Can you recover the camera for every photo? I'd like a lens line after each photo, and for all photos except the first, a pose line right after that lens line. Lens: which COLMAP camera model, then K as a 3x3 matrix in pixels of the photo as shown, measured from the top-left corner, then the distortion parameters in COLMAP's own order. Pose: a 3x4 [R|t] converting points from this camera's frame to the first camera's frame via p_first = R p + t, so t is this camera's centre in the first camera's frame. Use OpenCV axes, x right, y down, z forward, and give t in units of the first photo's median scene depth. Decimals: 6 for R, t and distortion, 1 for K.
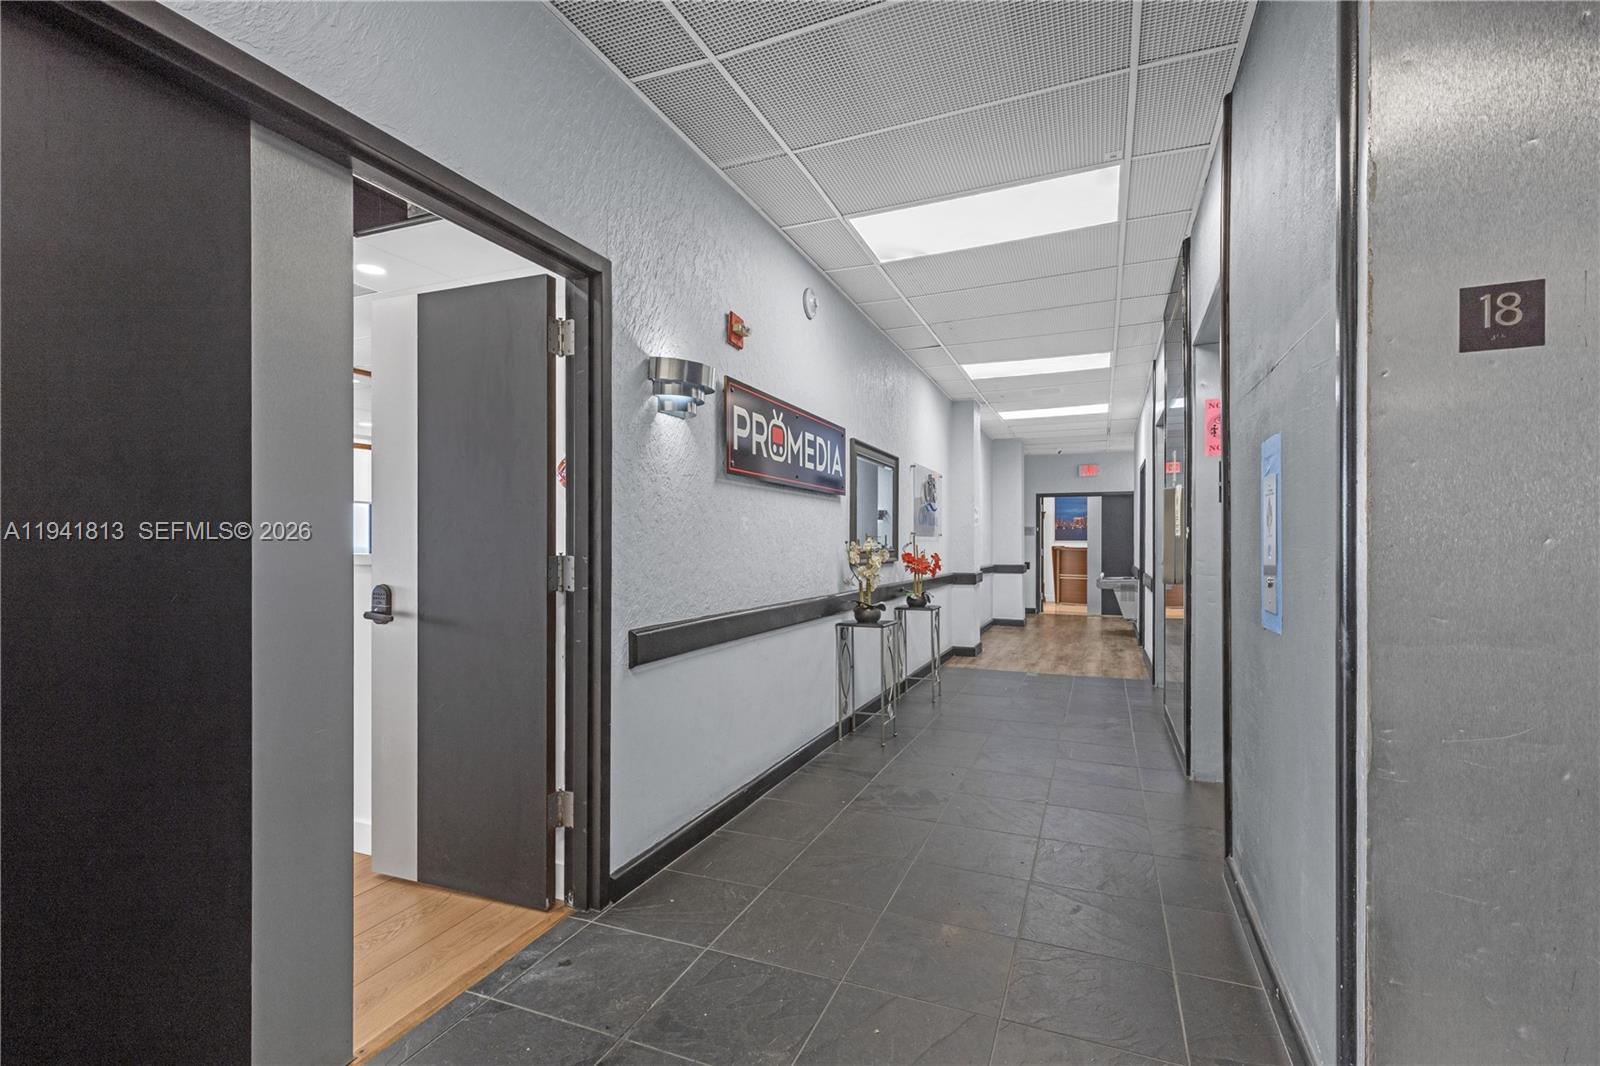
lens RADIAL K [[742.5, 0, 798.3], [0, 742.5, 543.9], [0, 0, 1]] dist [-0.003814, 0.000399]
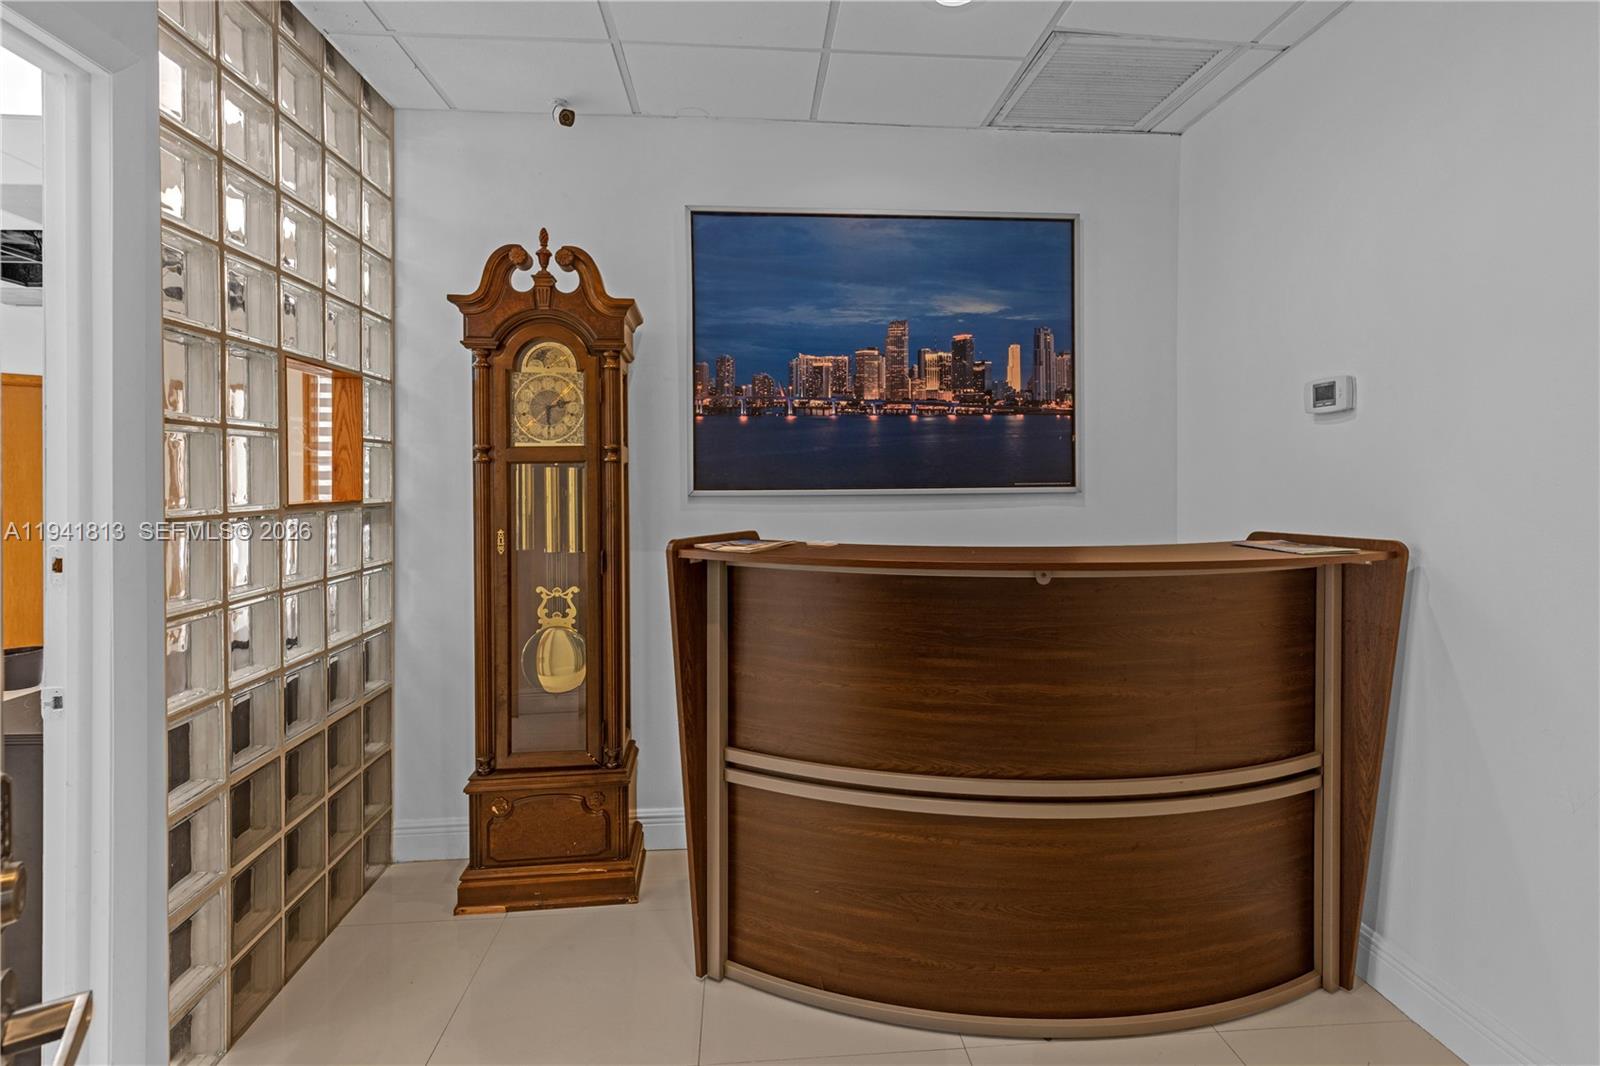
lens RADIAL K [[742.5, 0, 788.7], [0, 742.5, 480.3], [0, 0, 1]] dist [-0.003814, 0.000399]
pose [[0.894140, -0.008501, 0.447707, 0.302265], [0.004363, 0.999938, 0.010273, -0.008674], [-0.447767, -0.007232, 0.894121, 0.876213]]
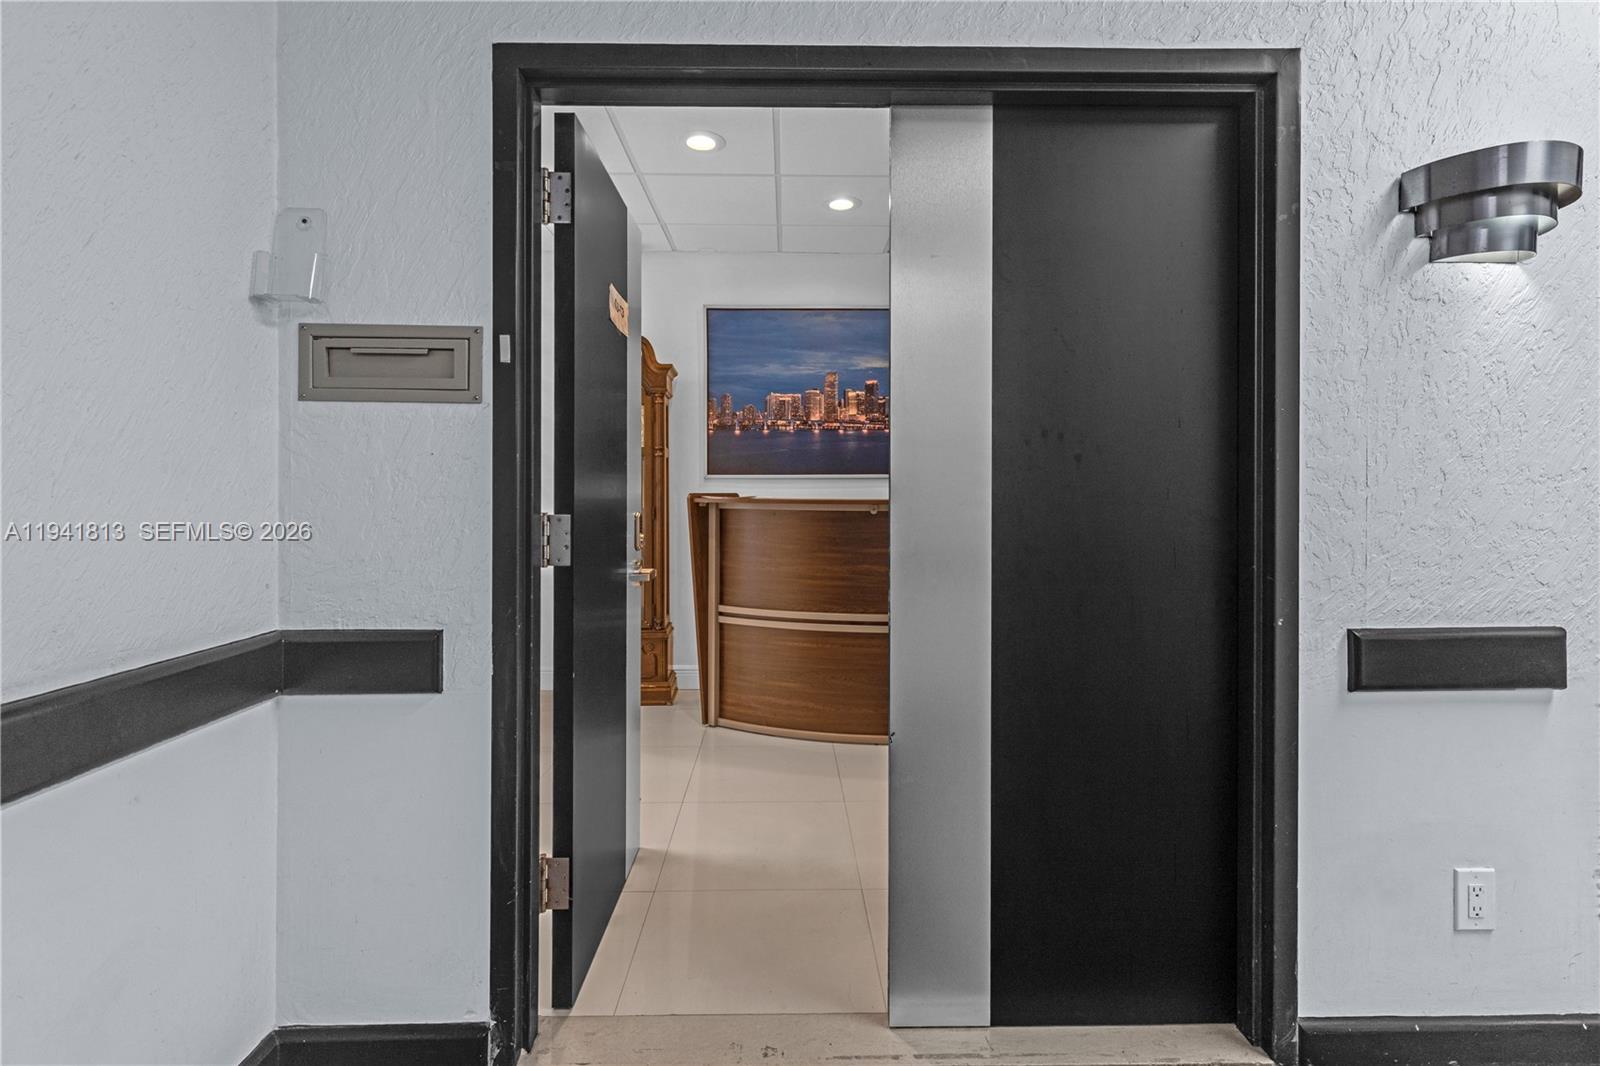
lens RADIAL K [[742.5, 0, 780.9], [0, 742.5, 497.5], [0, 0, 1]] dist [-0.003814, 0.000399]
pose [[0.921230, -0.003545, 0.389001, 0.273064], [-0.000590, 0.999945, 0.010510, 0.001358], [-0.389017, -0.009912, 0.921177, 0.760385]]
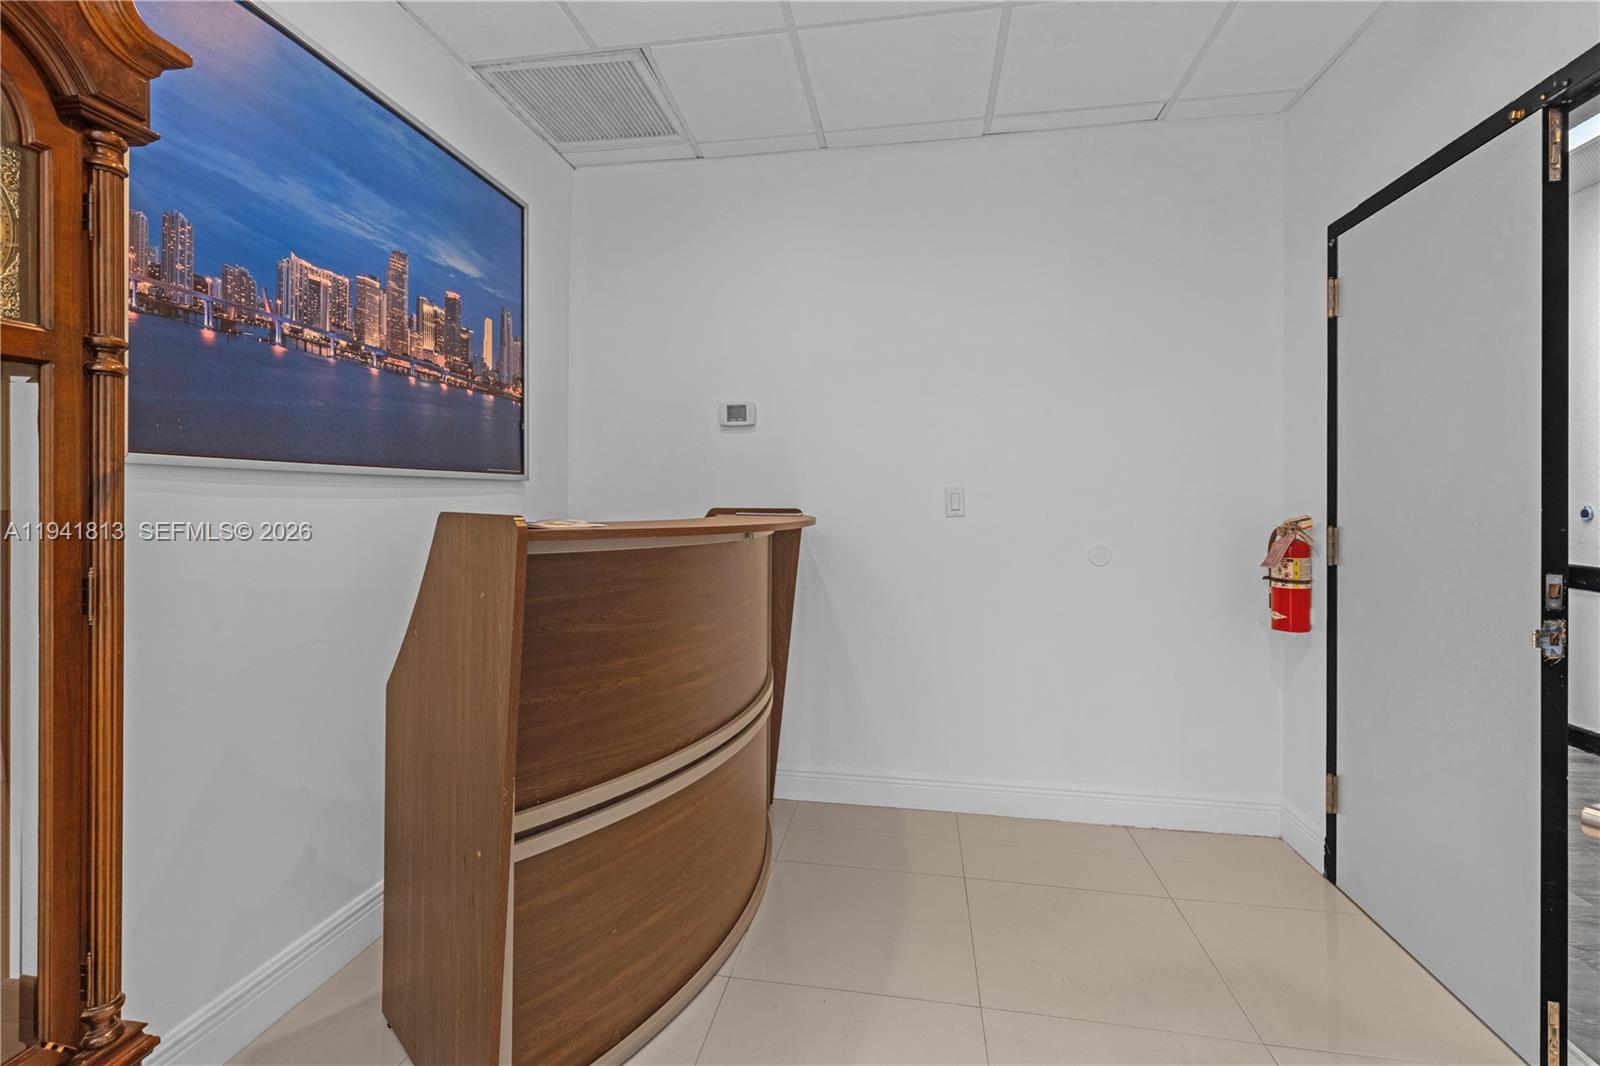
lens RADIAL K [[742.5, 0, 787.8], [0, 742.5, 503.8], [0, 0, 1]] dist [-0.003814, 0.000399]
pose [[-0.216504, -0.008476, 0.976245, 0.254348], [-0.010709, 0.999923, 0.006307, 0.000365], [-0.976223, -0.009089, -0.216578, 0.984338]]
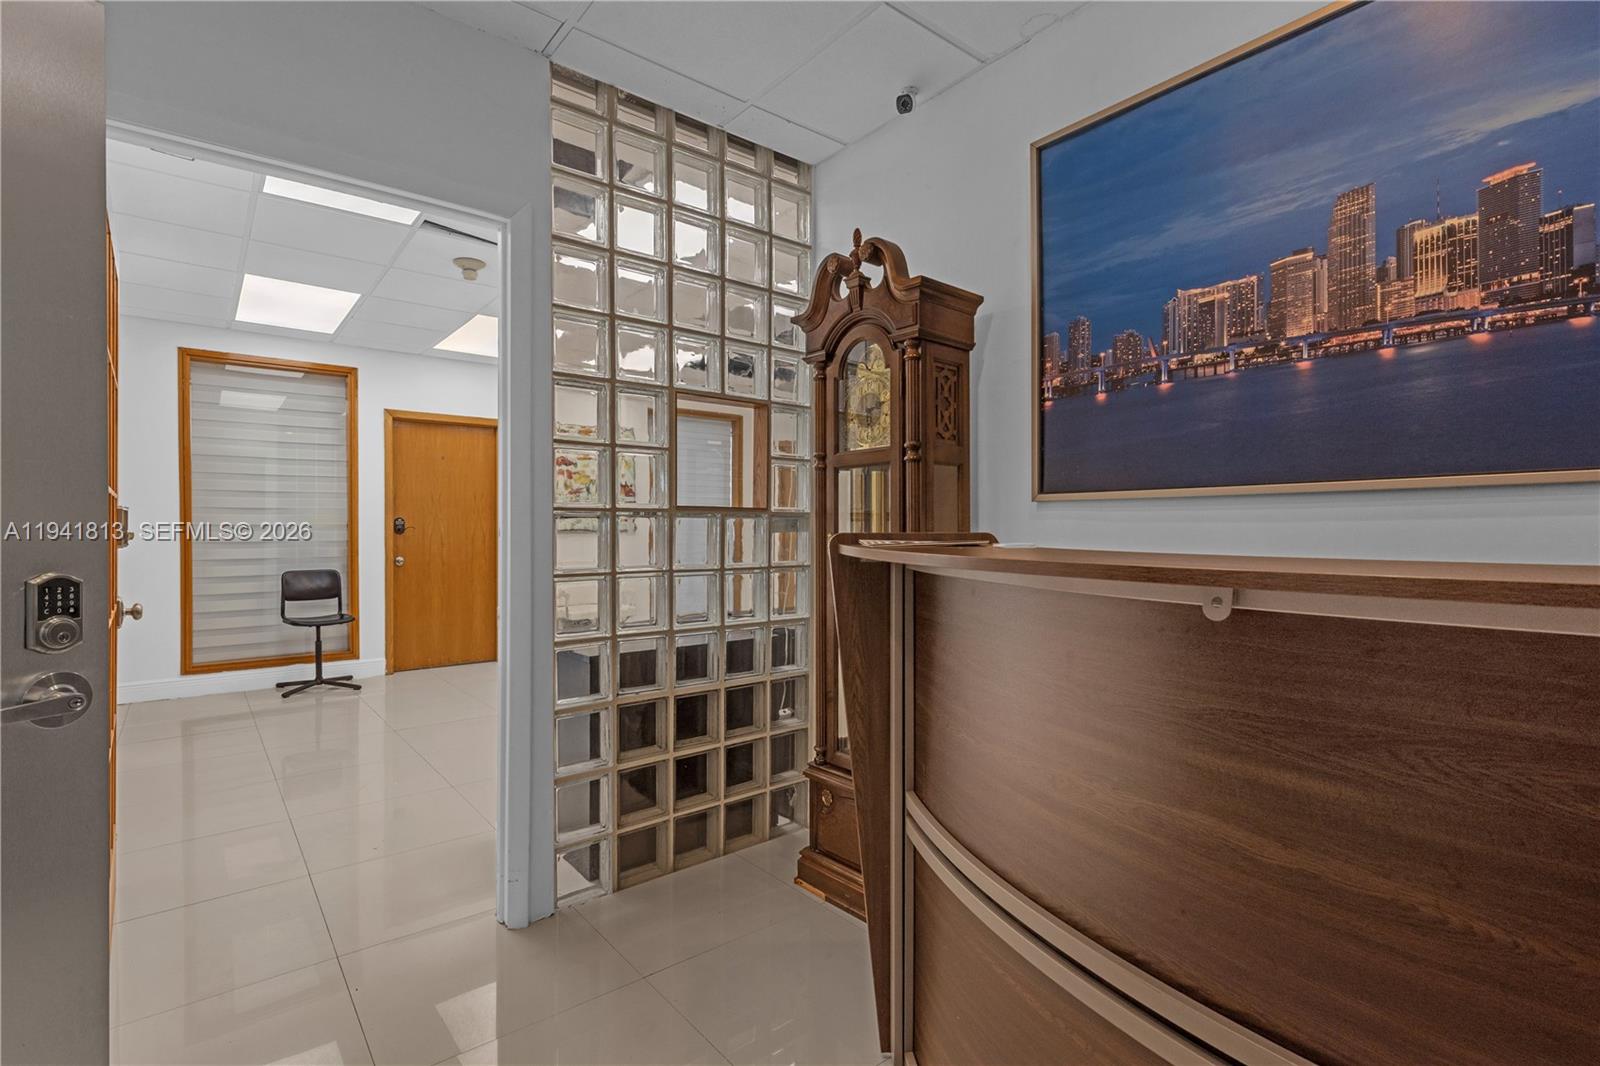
lens RADIAL K [[742.5, 0, 790.7], [0, 742.5, 536.4], [0, 0, 1]] dist [-0.003814, 0.000399]
pose [[0.876119, 0.003020, -0.482086, 0.388184], [0.003181, 0.999922, 0.012046, 0.001681], [0.482084, -0.012087, 0.876041, 0.896378]]
